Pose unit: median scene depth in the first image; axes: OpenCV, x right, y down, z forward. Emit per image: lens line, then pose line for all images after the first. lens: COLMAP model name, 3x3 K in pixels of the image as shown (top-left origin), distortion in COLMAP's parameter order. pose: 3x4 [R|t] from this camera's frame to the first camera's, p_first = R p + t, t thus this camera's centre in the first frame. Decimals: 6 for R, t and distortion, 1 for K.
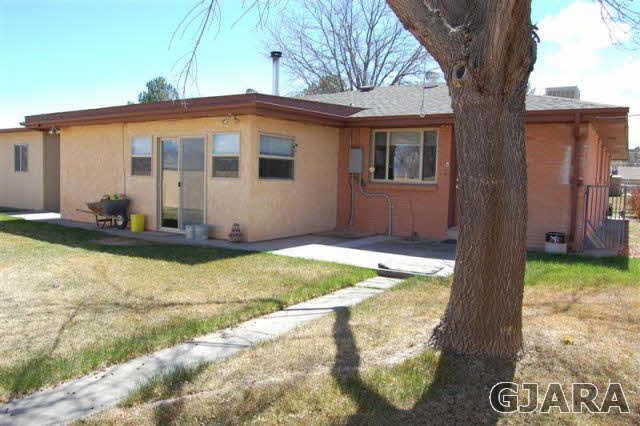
lens RADIAL K [[502.9, 0, 323.4], [0, 502.9, 215.3], [0, 0, 1]] dist [-0.098609, 0.043721]
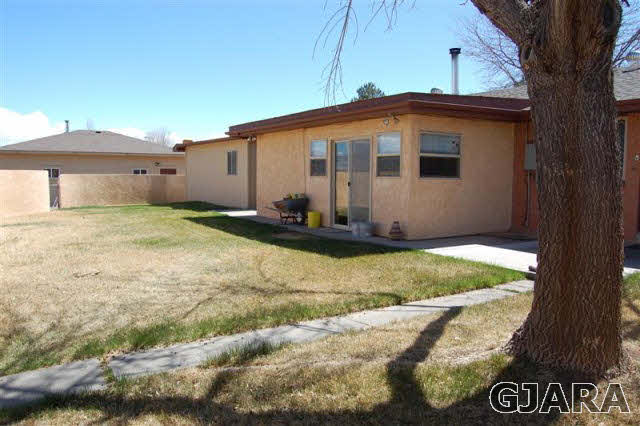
lens RADIAL K [[502.9, 0, 323.4], [0, 502.9, 215.3], [0, 0, 1]] dist [-0.098609, 0.043721]
pose [[0.912463, 0.012591, -0.408966, 0.109677], [-0.013736, 0.999906, 0.000138, 0.005821], [0.408929, 0.005491, 0.912550, 0.007877]]
